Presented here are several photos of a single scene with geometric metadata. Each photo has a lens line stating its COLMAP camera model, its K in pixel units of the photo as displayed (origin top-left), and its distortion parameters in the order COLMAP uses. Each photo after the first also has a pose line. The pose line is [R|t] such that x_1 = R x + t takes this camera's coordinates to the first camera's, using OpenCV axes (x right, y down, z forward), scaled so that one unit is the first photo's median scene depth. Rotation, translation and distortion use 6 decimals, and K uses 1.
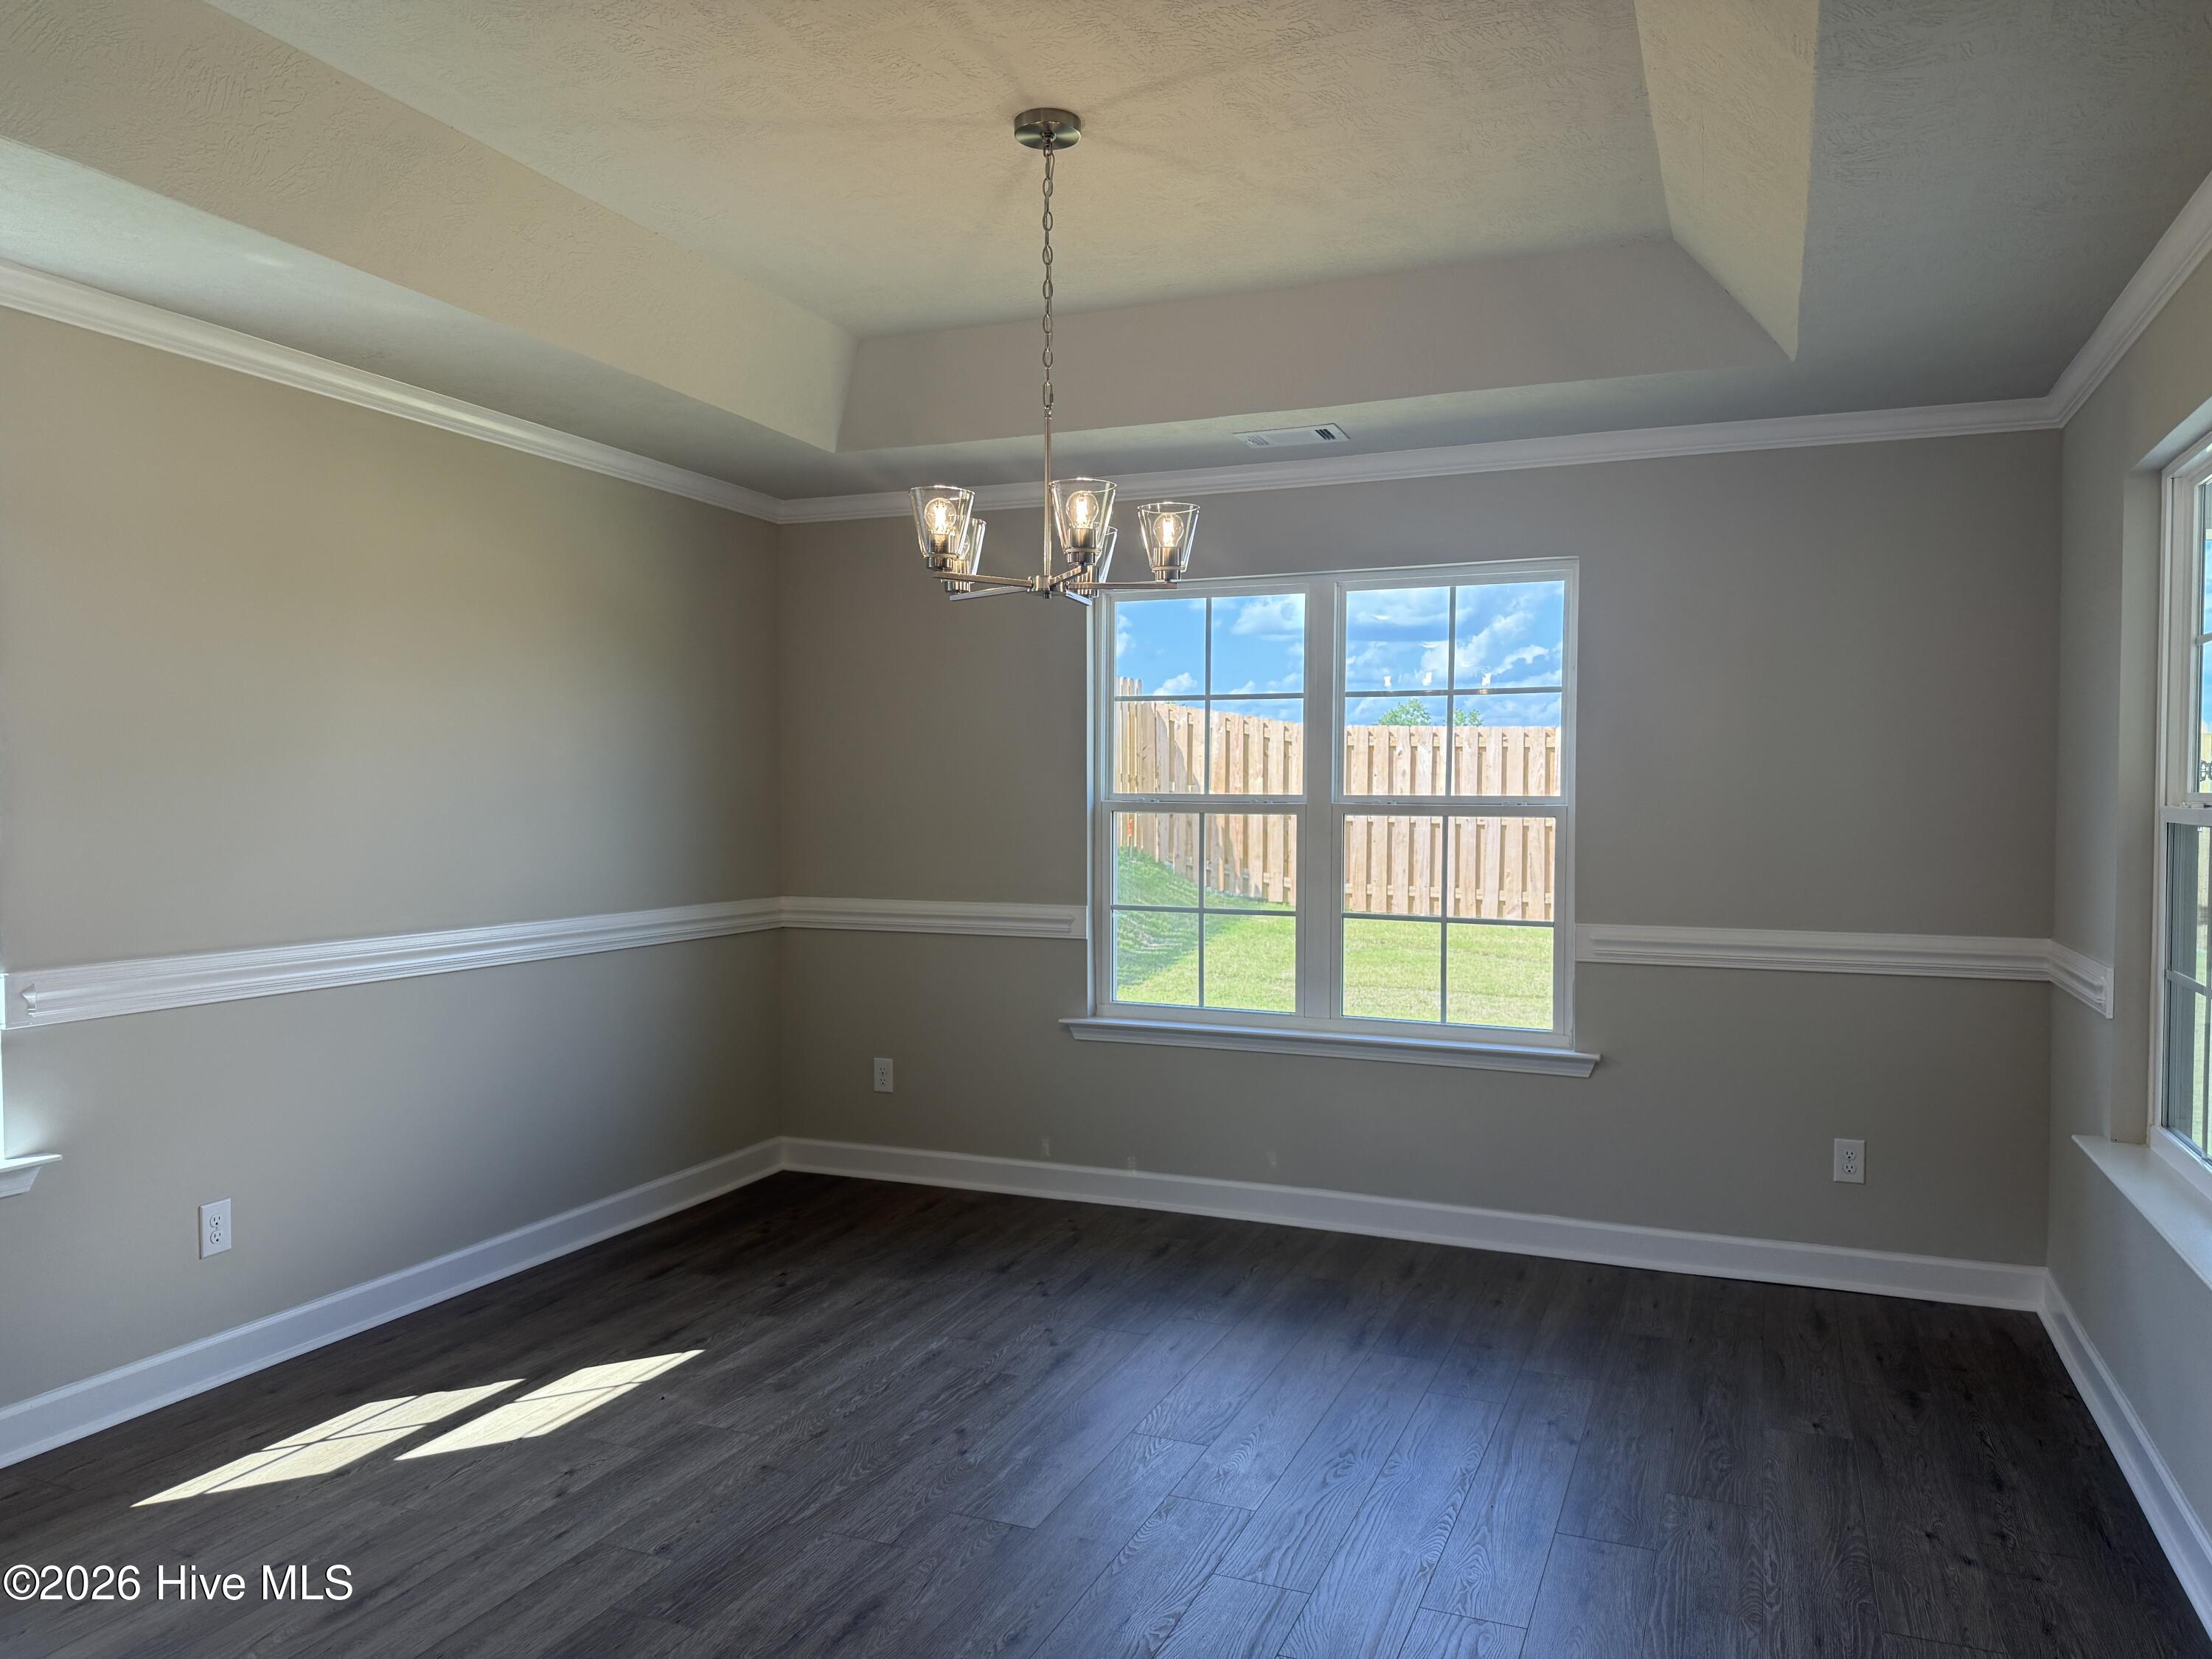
lens RADIAL K [[1561.1, 0, 1106.0], [0, 1561.1, 829.5], [0, 0, 1]] dist [0.089530, -0.101224]
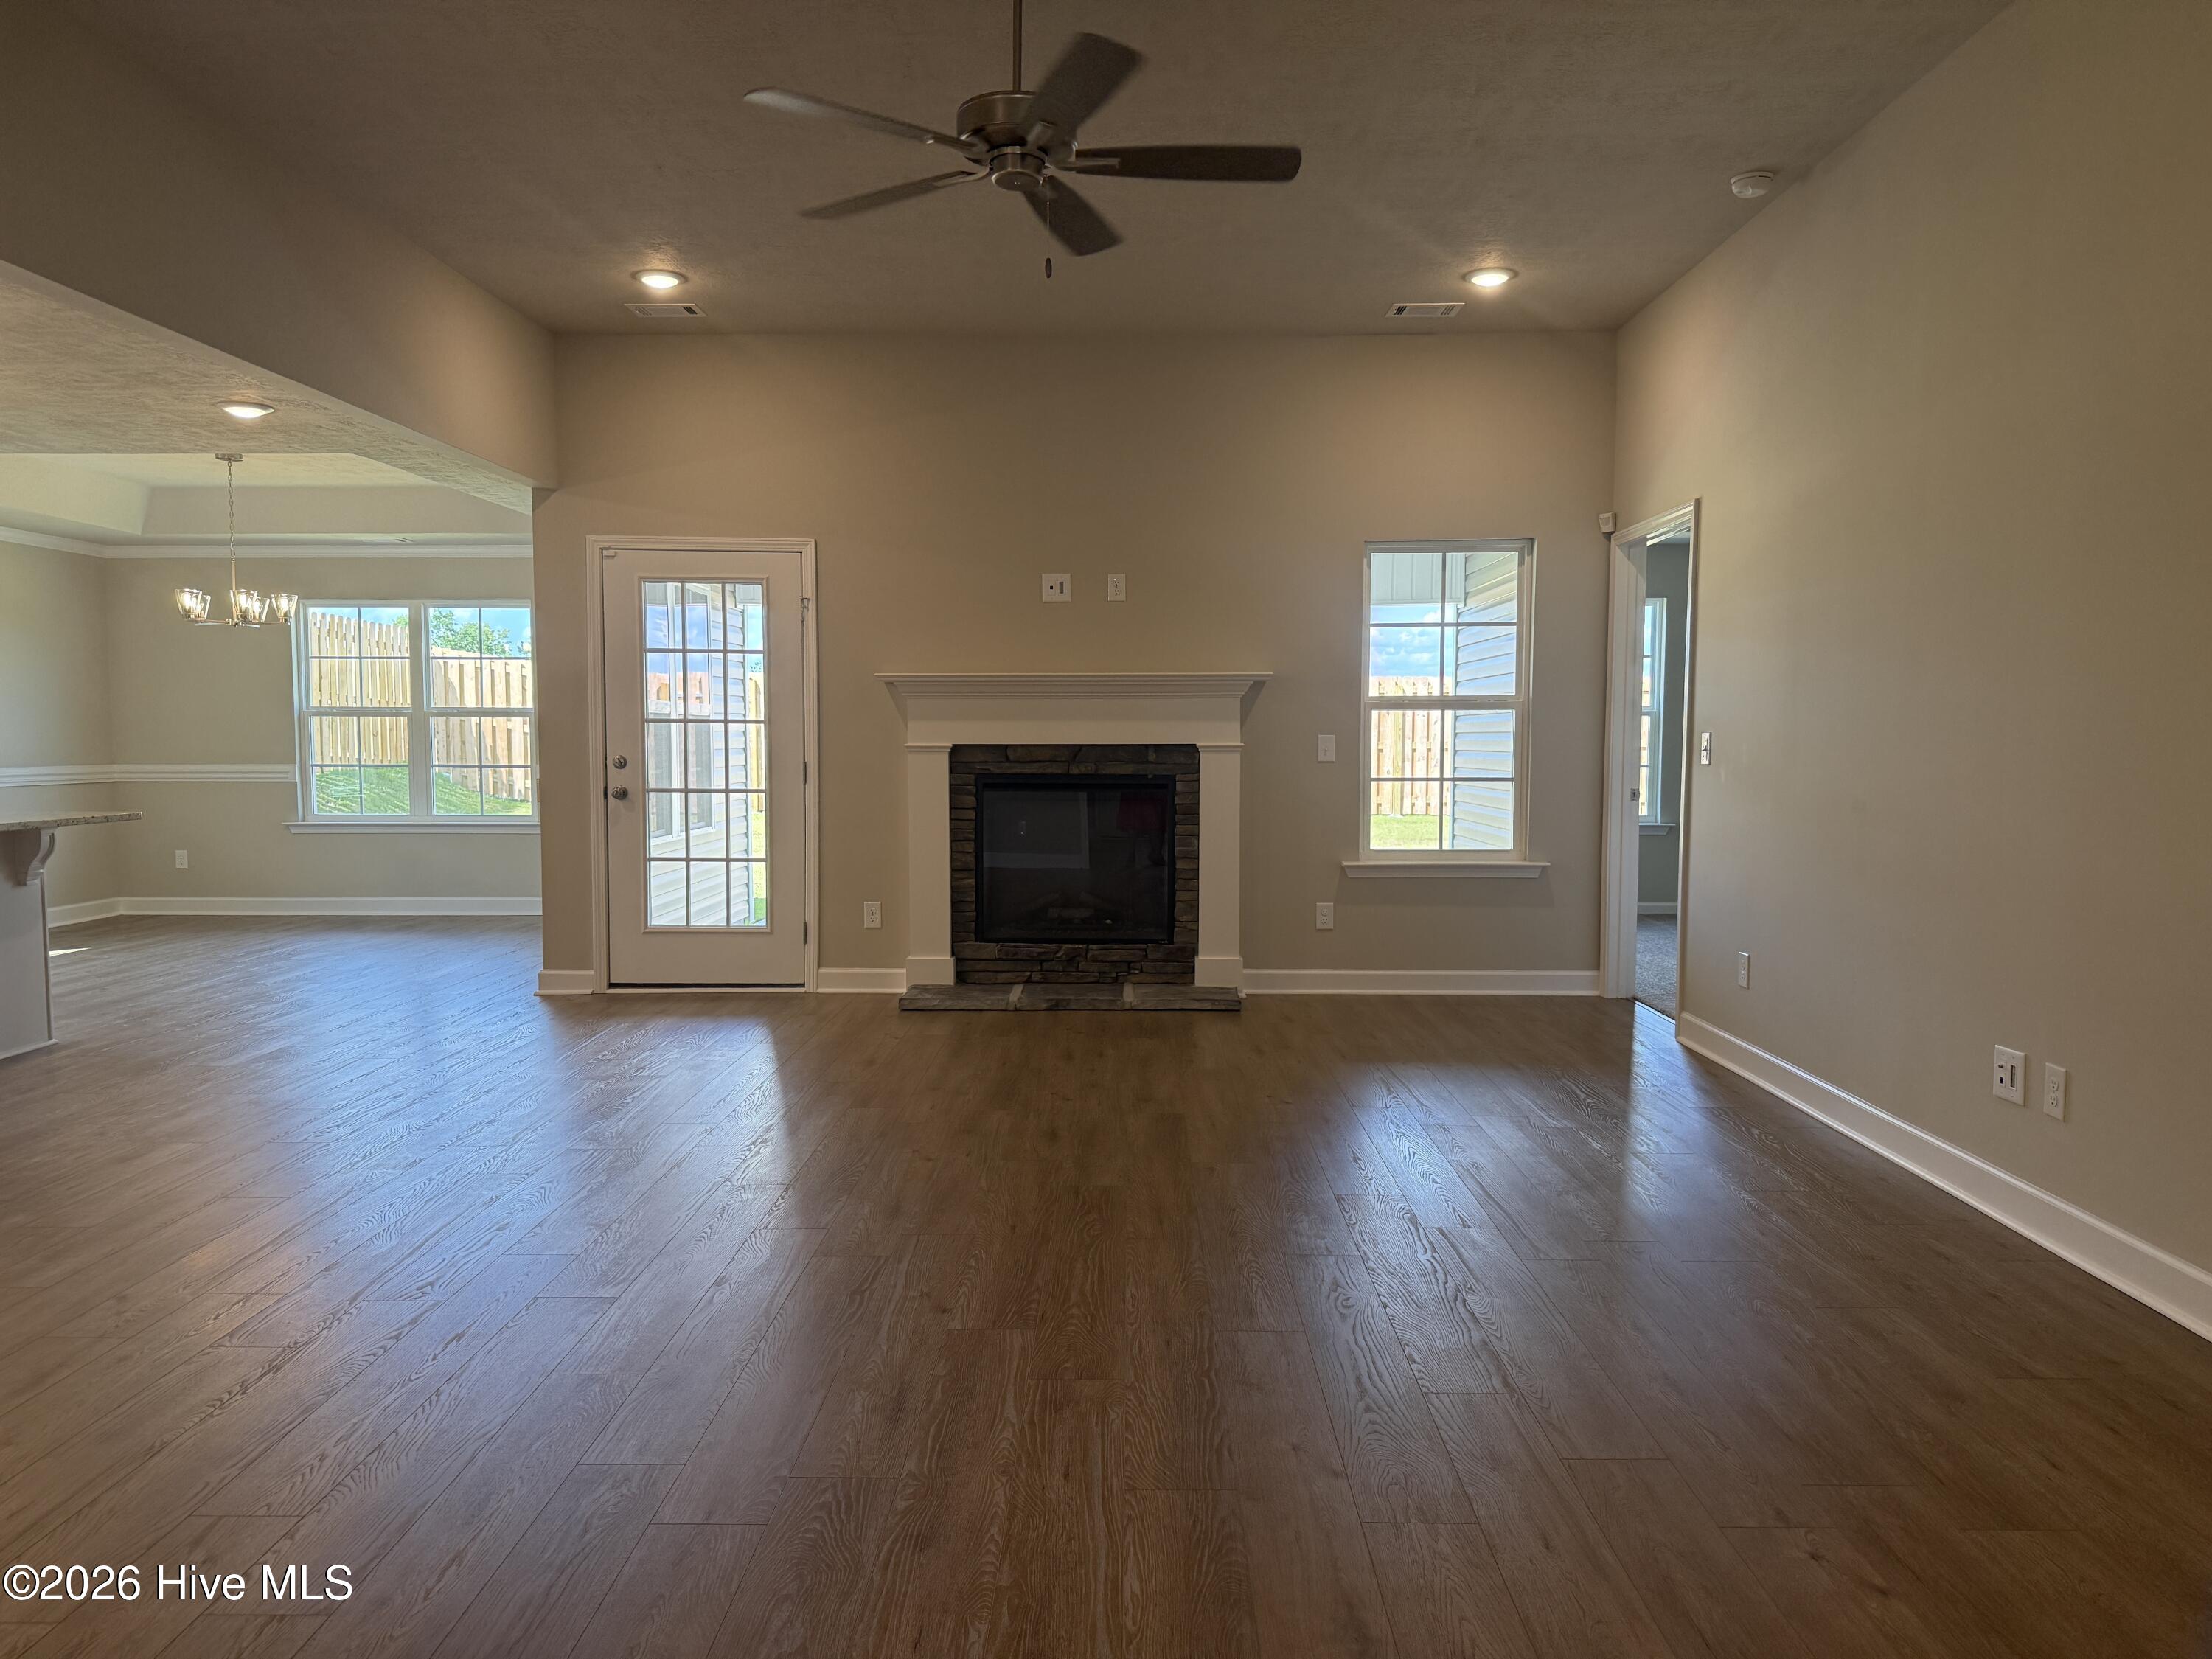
lens RADIAL K [[1572.8, 0, 1106.0], [0, 1572.8, 829.5], [0, 0, 1]] dist [-0.000077, -0.000261]
pose [[0.929359, -0.025622, 0.368286, 0.200065], [0.011058, 0.999073, 0.041602, 0.059297], [-0.369011, -0.034591, 0.928781, -1.188385]]
